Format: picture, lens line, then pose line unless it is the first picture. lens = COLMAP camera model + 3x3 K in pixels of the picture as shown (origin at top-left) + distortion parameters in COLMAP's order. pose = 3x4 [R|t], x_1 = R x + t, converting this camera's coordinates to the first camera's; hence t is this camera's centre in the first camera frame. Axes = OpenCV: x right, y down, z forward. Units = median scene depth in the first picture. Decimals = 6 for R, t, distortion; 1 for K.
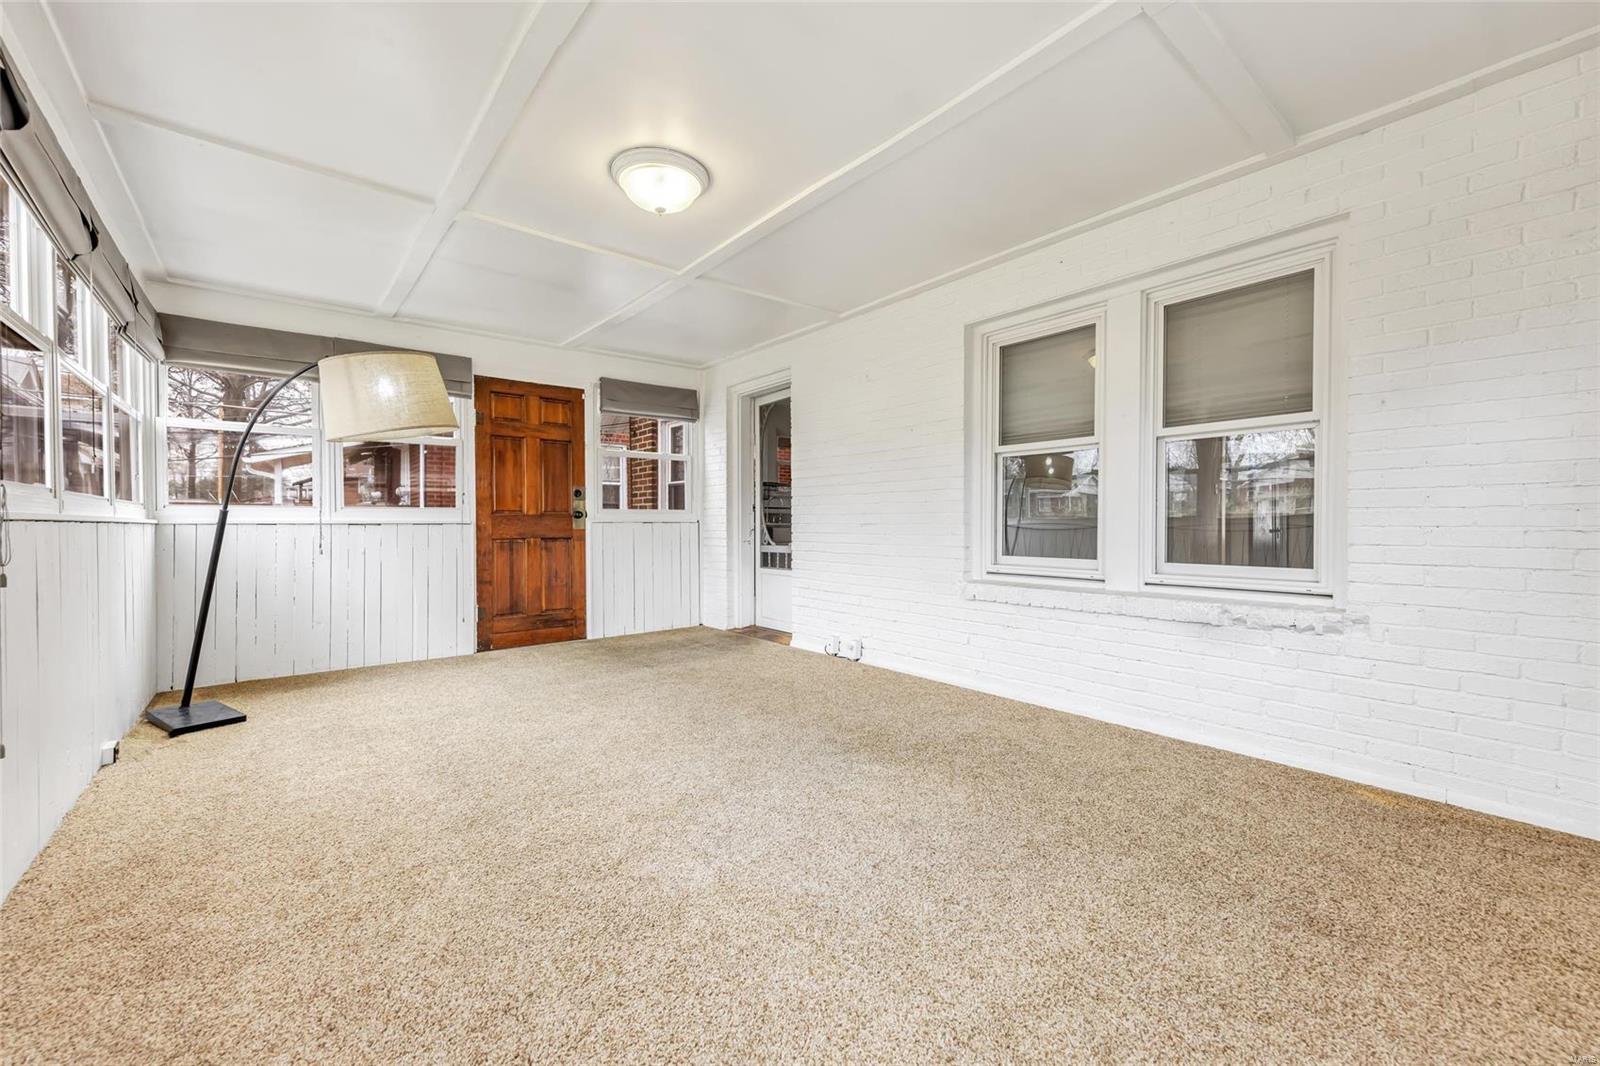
lens RADIAL K [[632.0, 0, 792.5], [0, 632.0, 529.6], [0, 0, 1]] dist [0.009389, -0.001163]
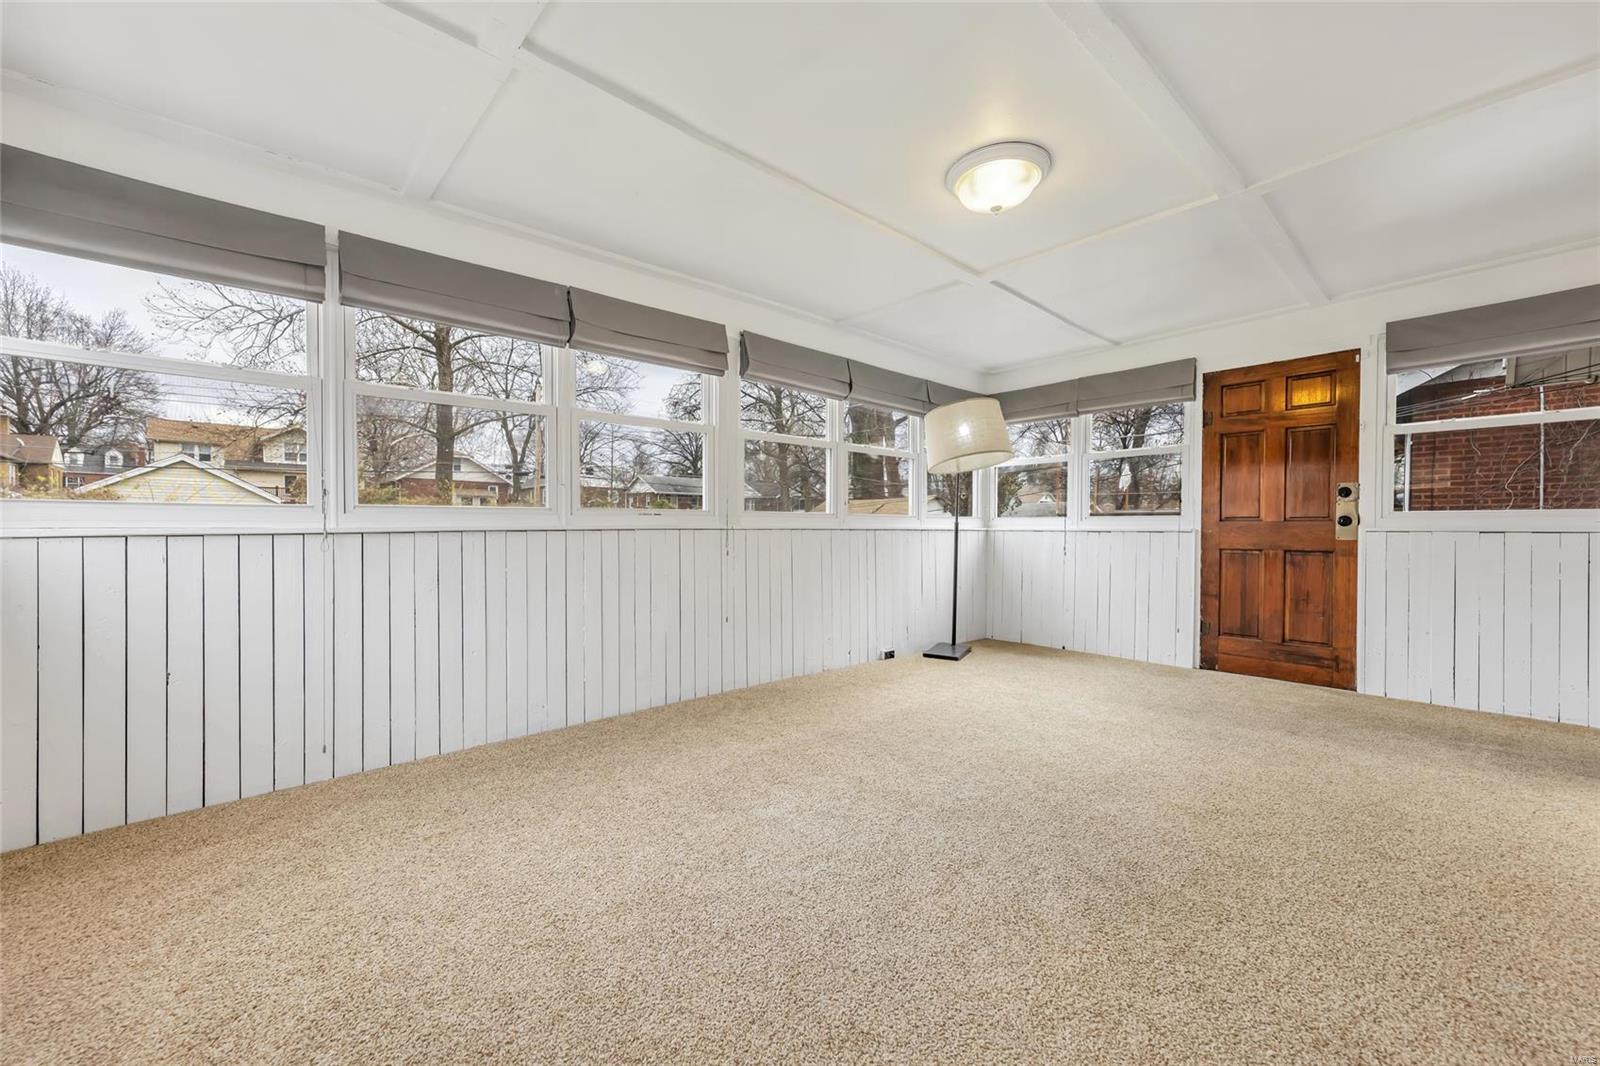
lens RADIAL K [[632.0, 0, 806.1], [0, 632.0, 533.2], [0, 0, 1]] dist [0.009389, -0.001163]
pose [[0.059383, 0.012172, -0.998161, 0.397179], [-0.013984, 0.999838, 0.011360, -0.009282], [0.998137, 0.013283, 0.059544, 0.351161]]
